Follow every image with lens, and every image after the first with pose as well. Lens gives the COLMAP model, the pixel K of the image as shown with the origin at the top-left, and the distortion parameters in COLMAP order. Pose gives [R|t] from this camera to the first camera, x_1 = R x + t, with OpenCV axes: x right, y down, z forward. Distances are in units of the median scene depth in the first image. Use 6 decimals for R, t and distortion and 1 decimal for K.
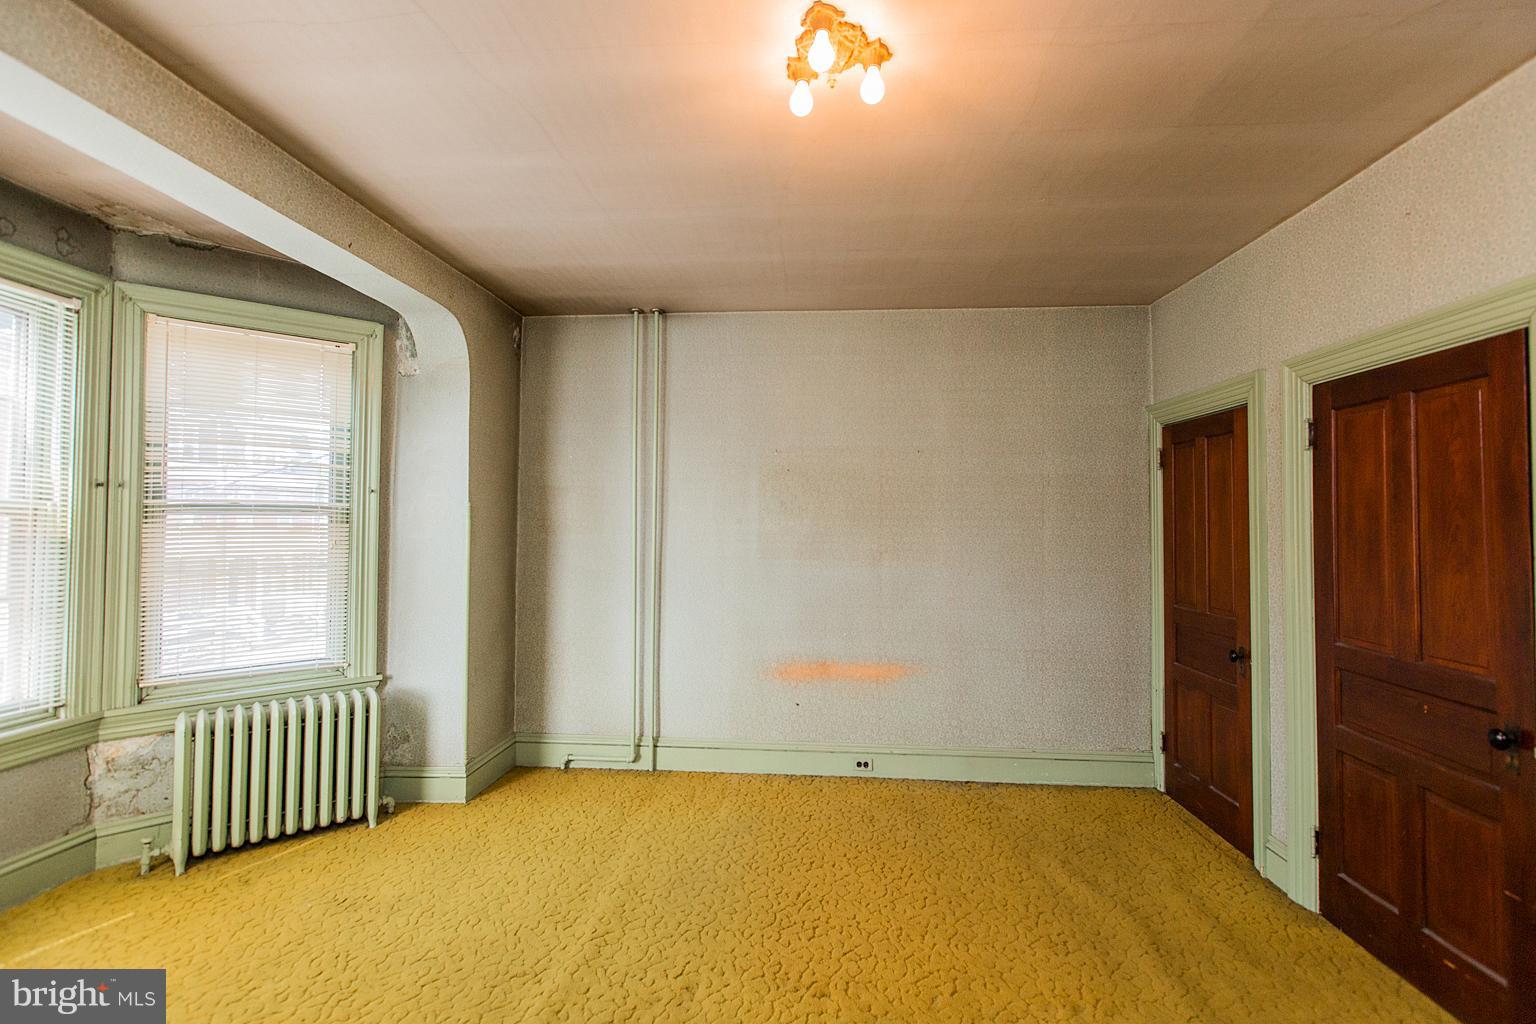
lens RADIAL K [[691.4, 0, 763.9], [0, 691.4, 507.0], [0, 0, 1]] dist [0.004727, -0.000731]
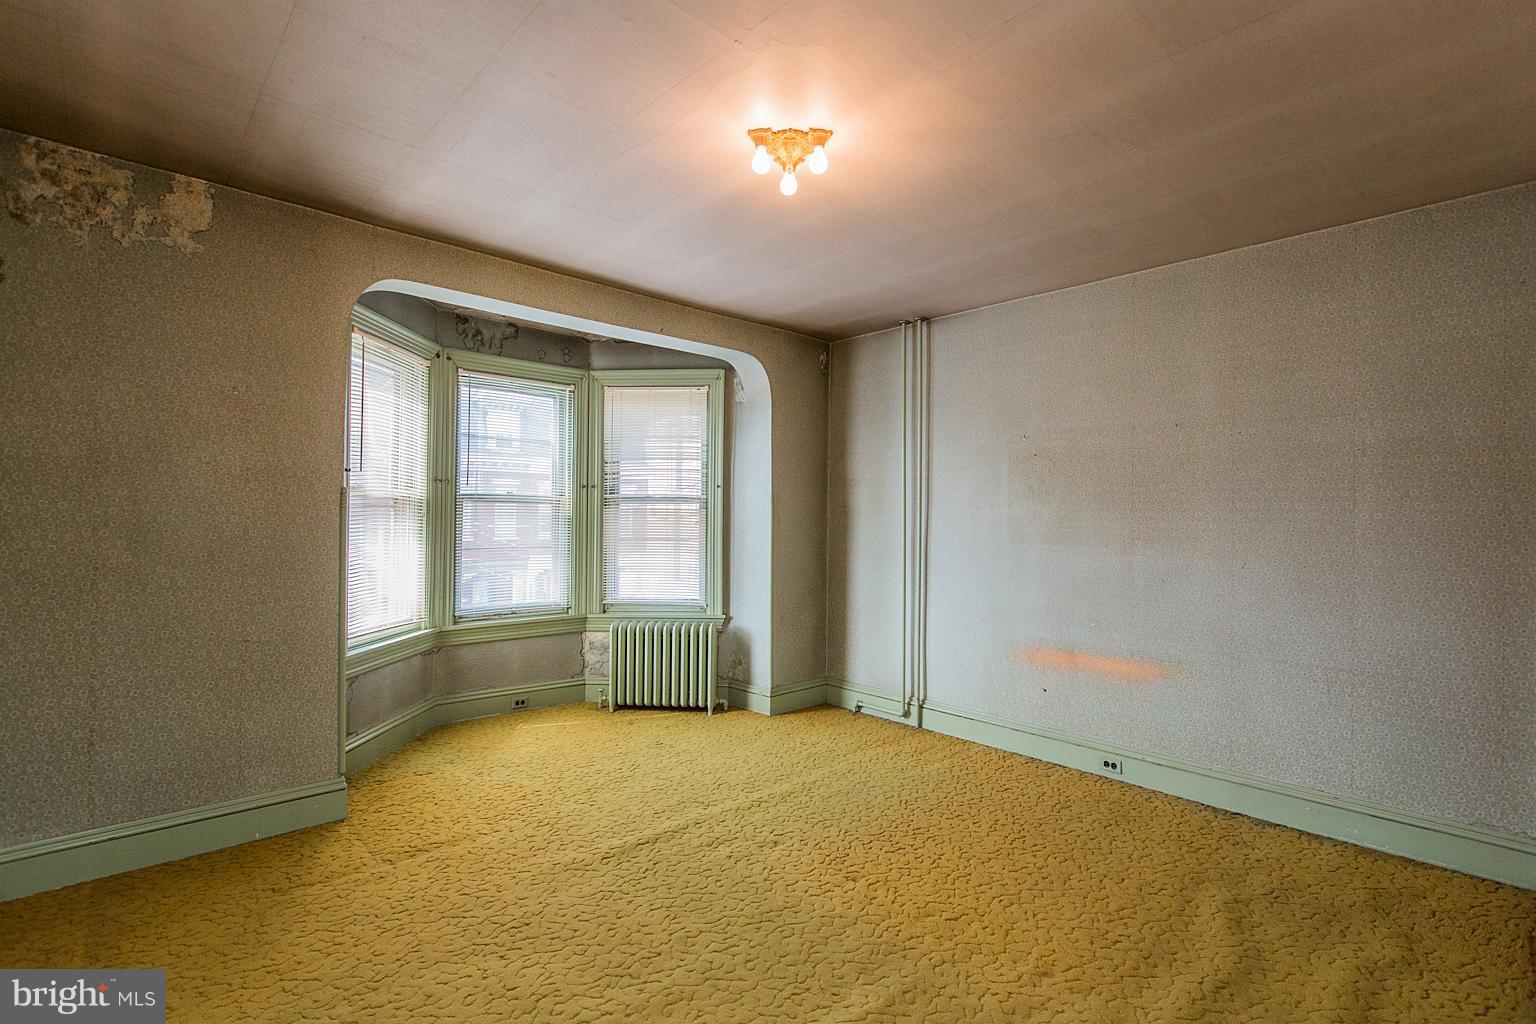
lens RADIAL K [[731.3, 0, 774.0], [0, 731.3, 505.5], [0, 0, 1]] dist [-0.003285, -0.001057]
pose [[0.730701, -0.009172, -0.682636, 0.546865], [0.012155, 0.999926, -0.000423, 0.018392], [0.682590, -0.007988, 0.730758, -0.032465]]
